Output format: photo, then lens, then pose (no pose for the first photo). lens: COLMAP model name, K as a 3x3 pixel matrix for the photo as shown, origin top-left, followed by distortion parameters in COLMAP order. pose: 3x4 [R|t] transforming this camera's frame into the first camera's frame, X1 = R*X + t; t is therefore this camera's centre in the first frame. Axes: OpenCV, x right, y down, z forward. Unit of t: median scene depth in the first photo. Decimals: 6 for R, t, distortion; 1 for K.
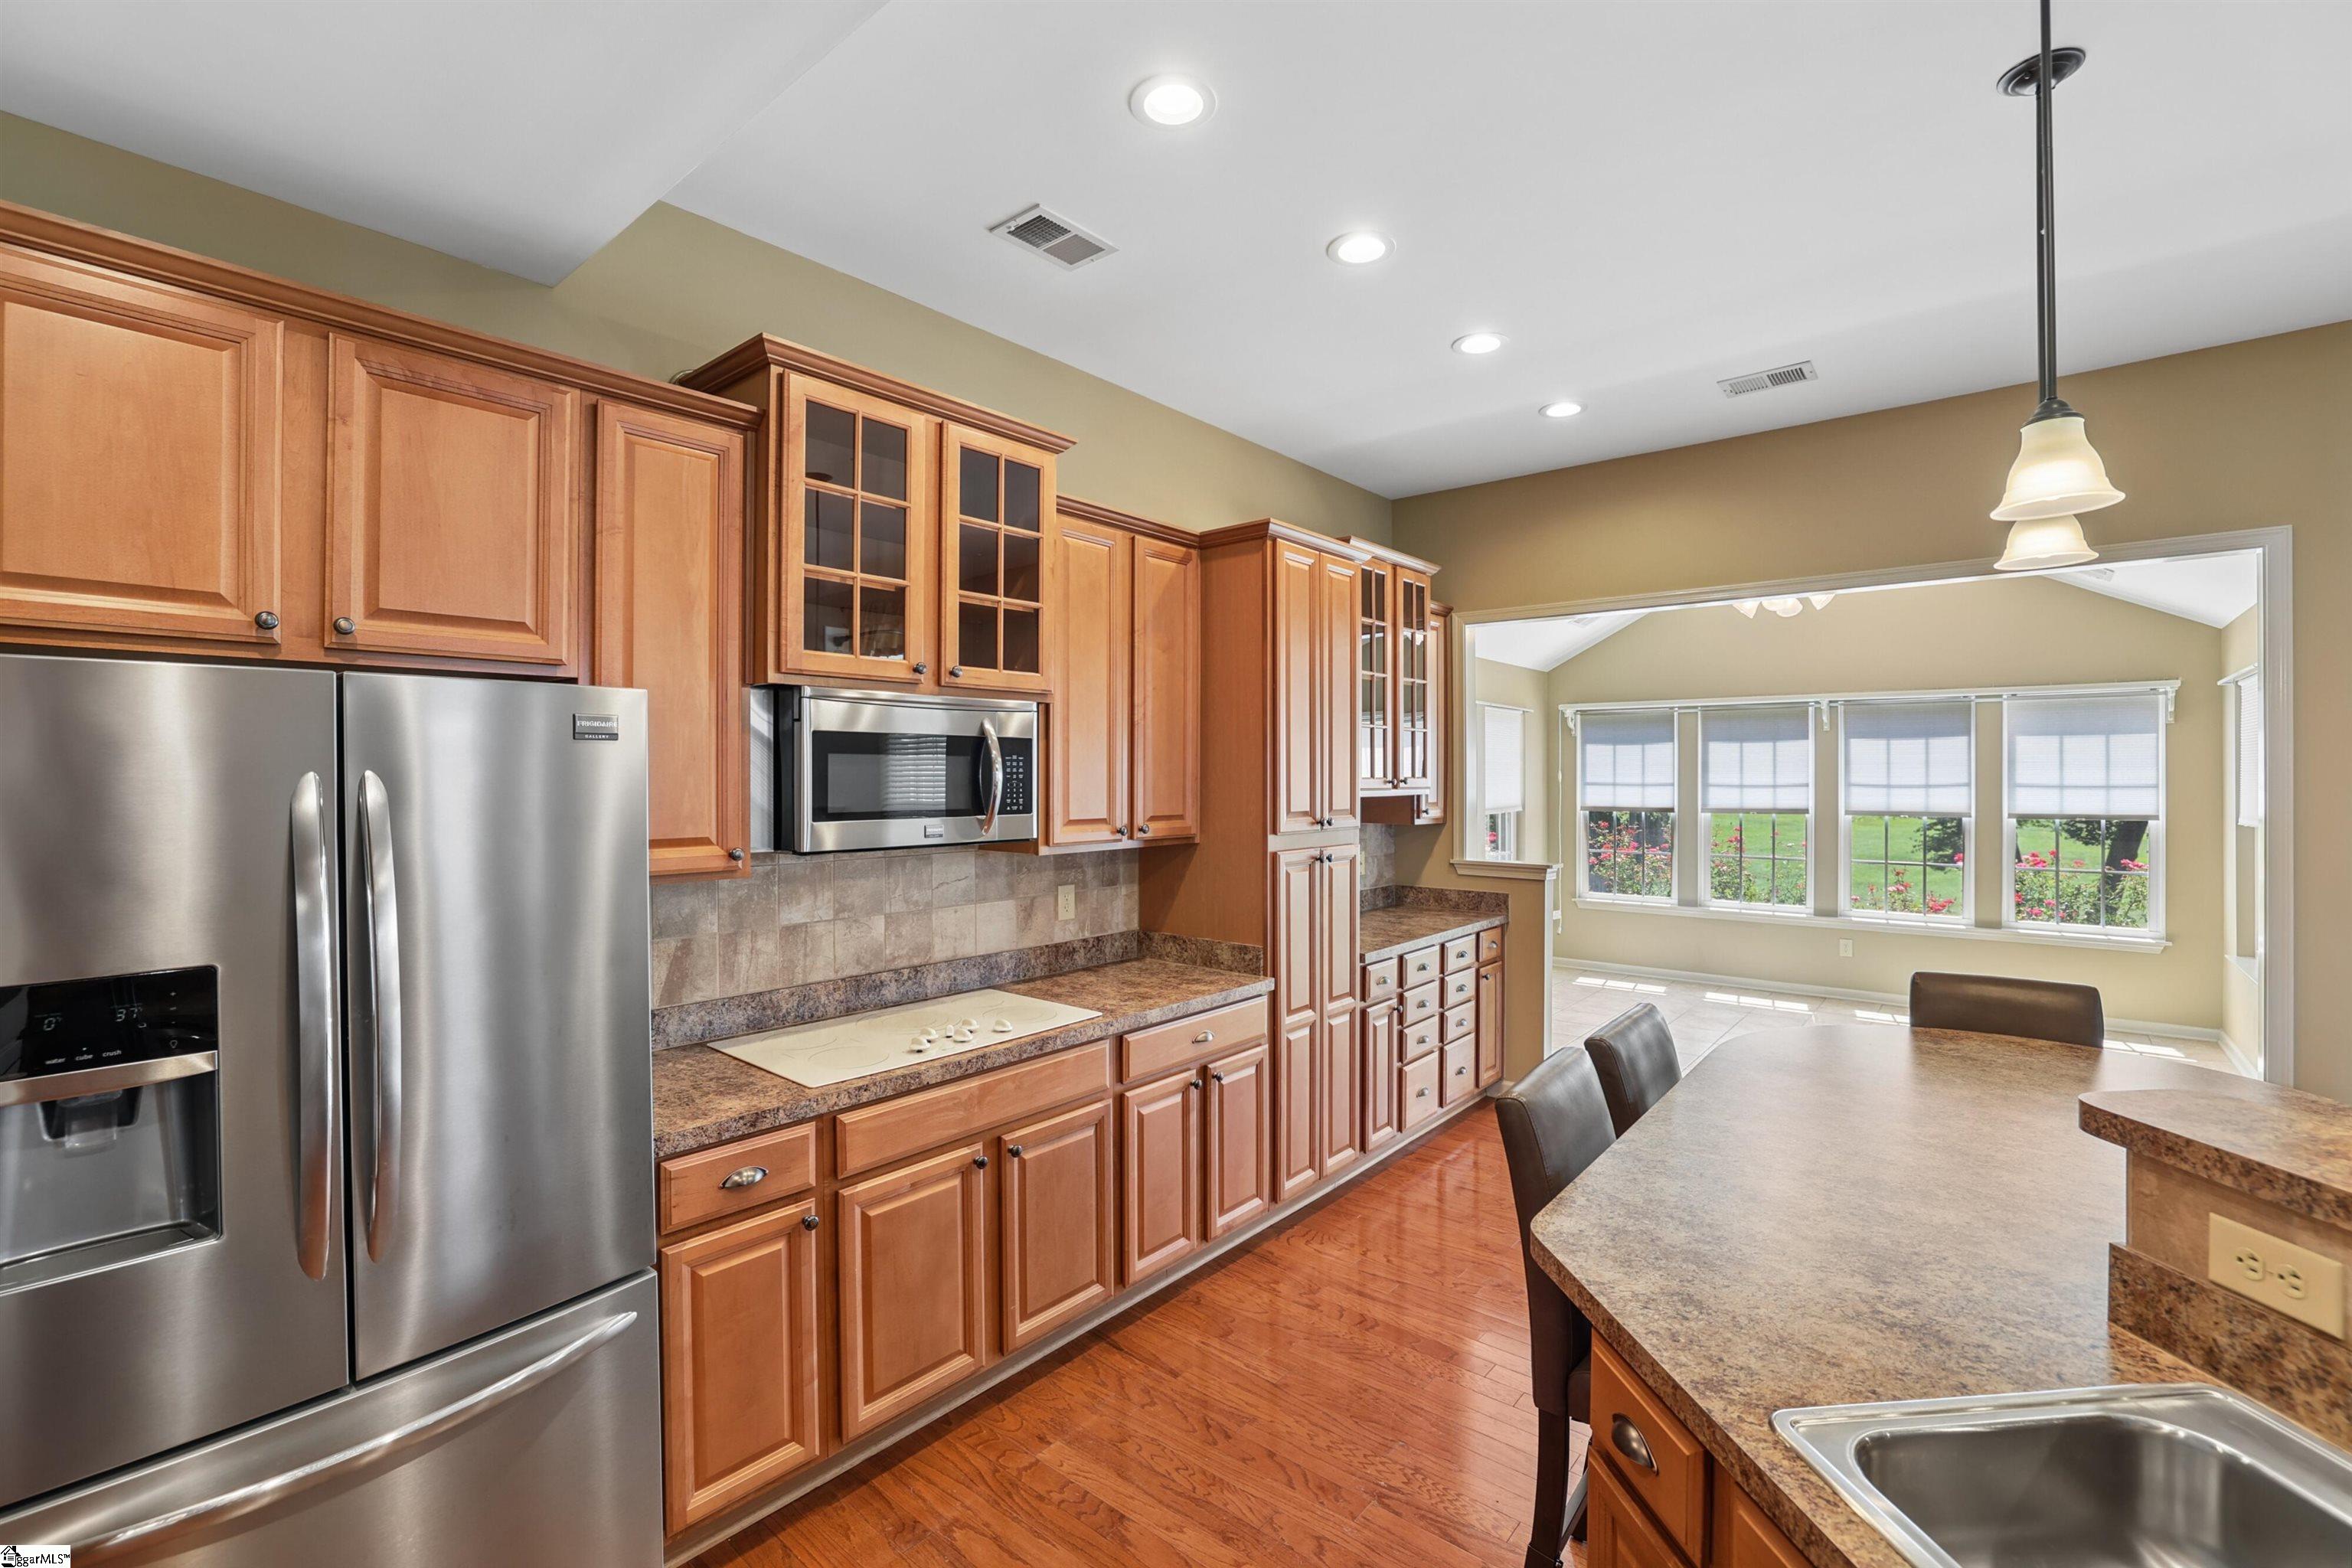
lens RADIAL K [[1019.9, 0, 1176.0], [0, 1019.9, 784.0], [0, 0, 1]] dist [-0.013471, 0.000245]
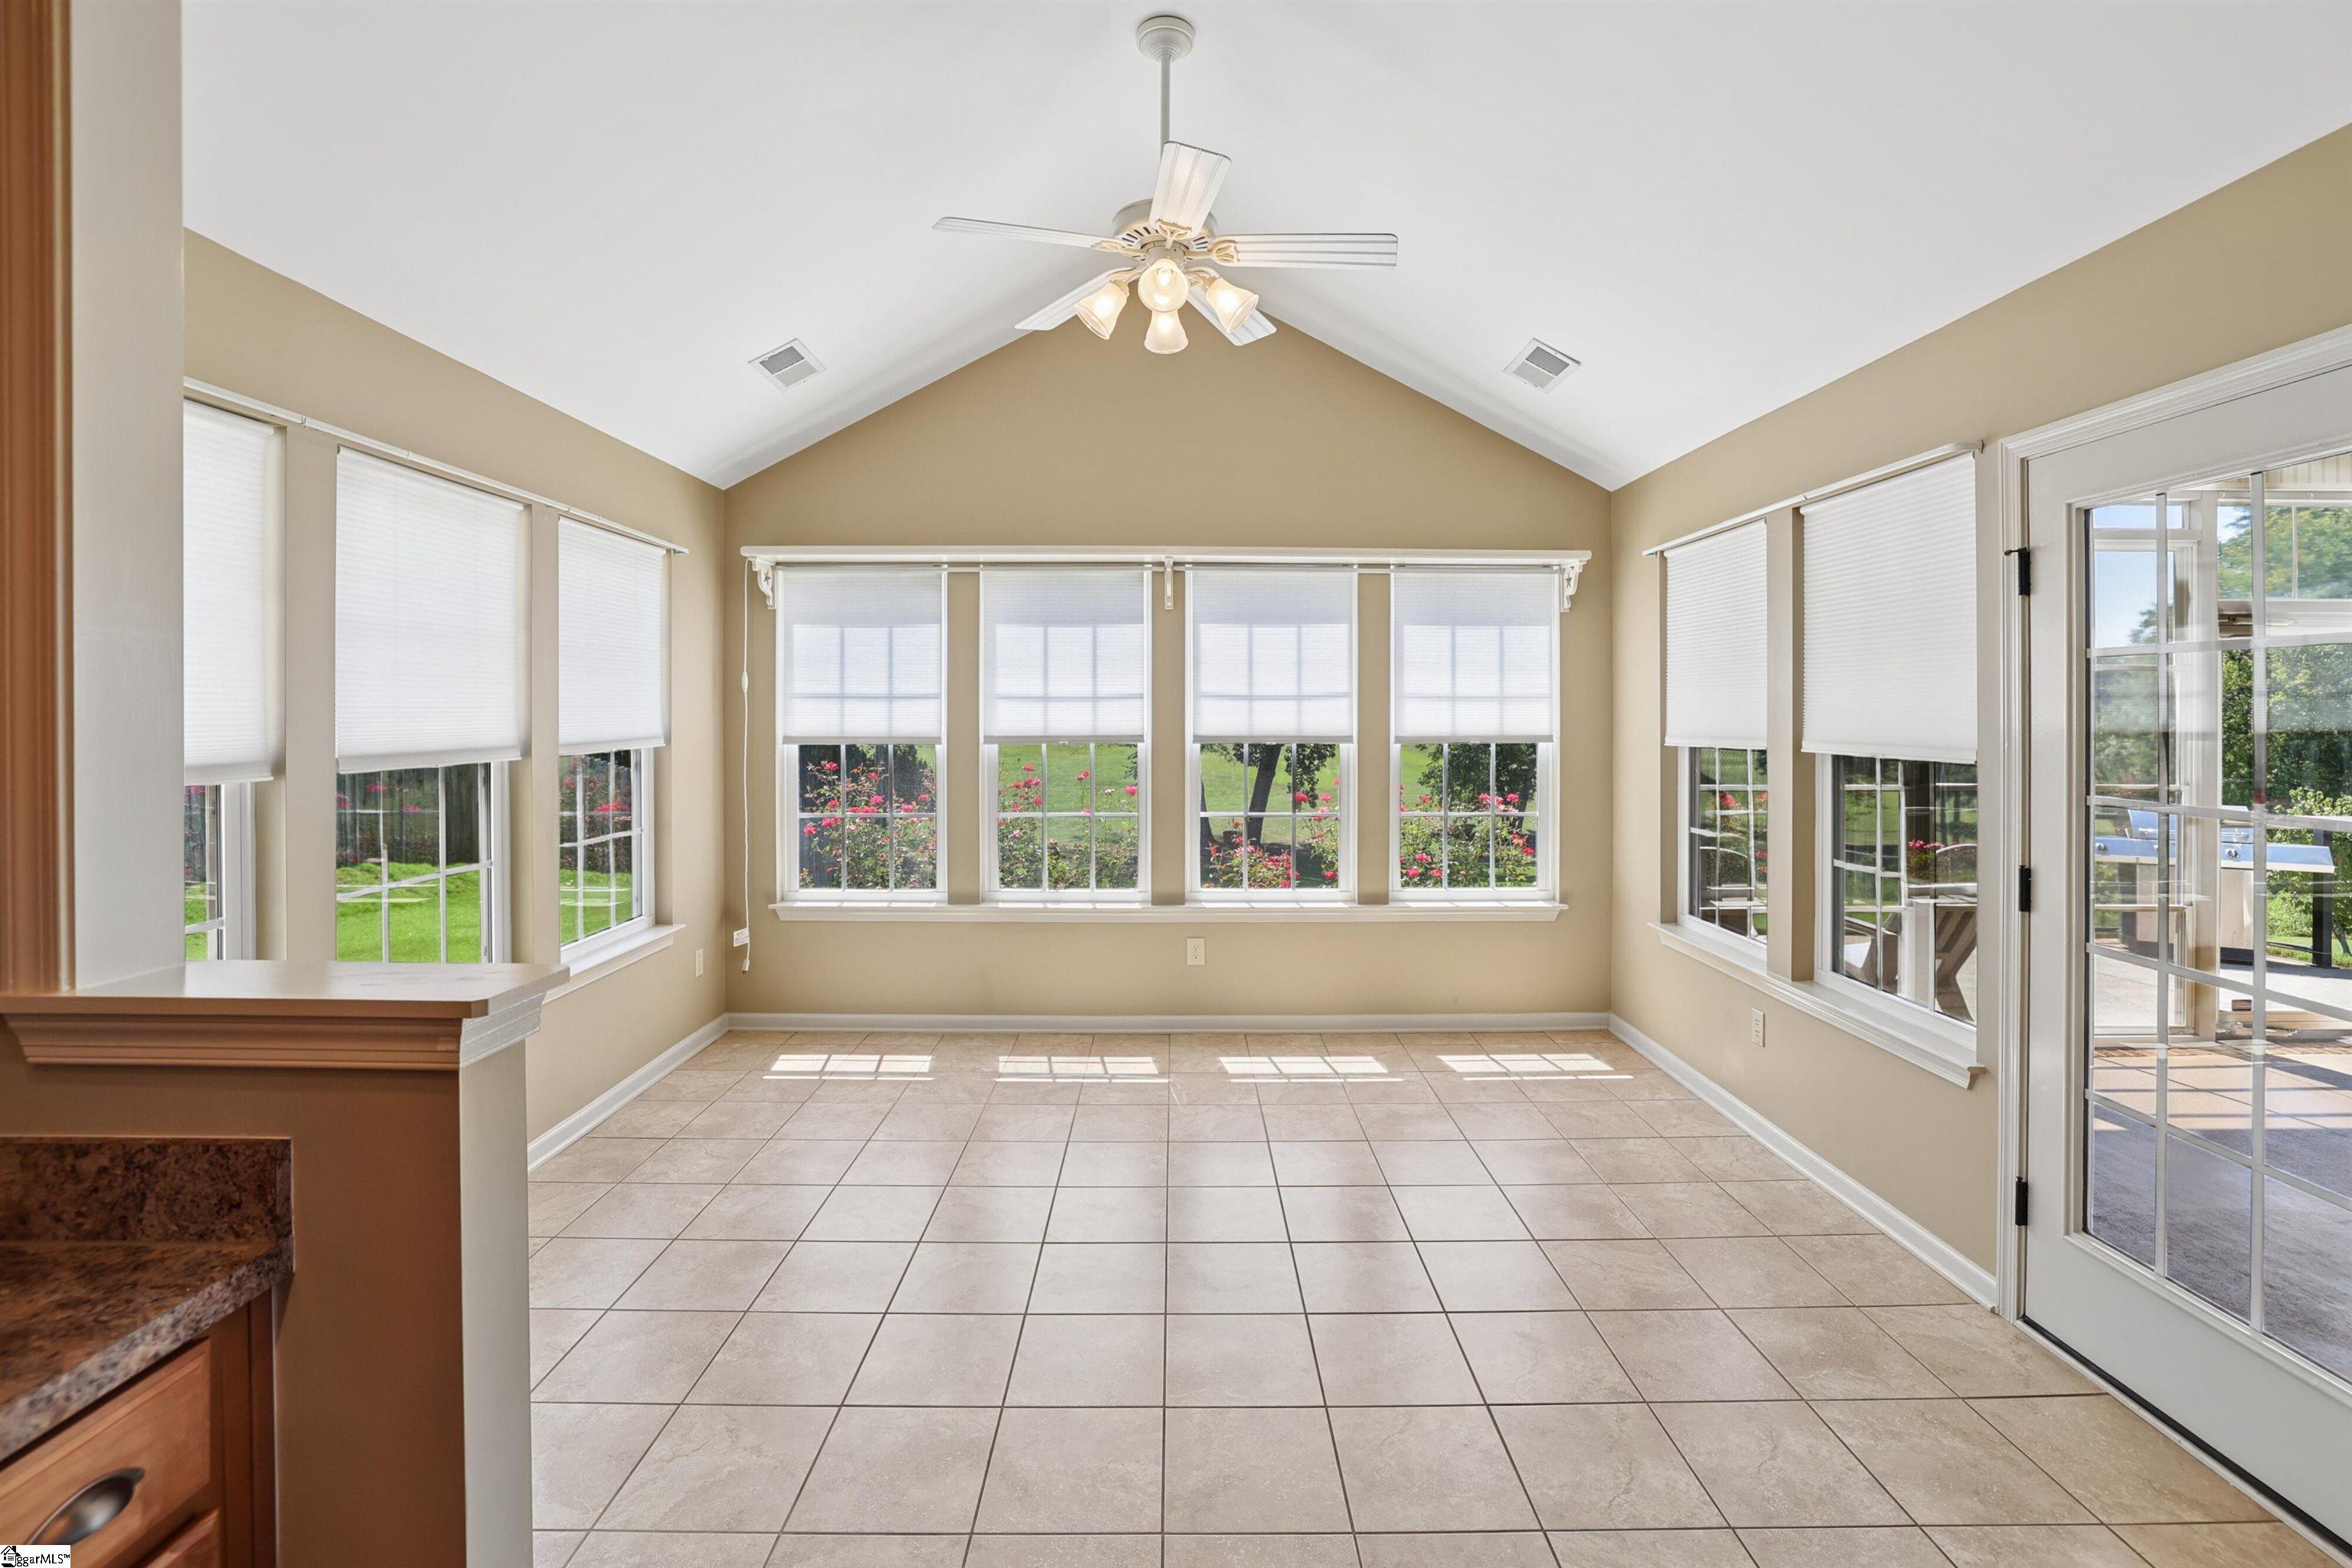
lens RADIAL K [[996.9, 0, 1167.6], [0, 996.9, 730.9], [0, 0, 1]] dist [-0.032029, 0.000210]
pose [[0.763765, -0.010265, 0.645413, 0.320816], [0.002757, 0.999916, 0.012640, 0.019668], [-0.645489, -0.007875, 0.763729, 0.696148]]
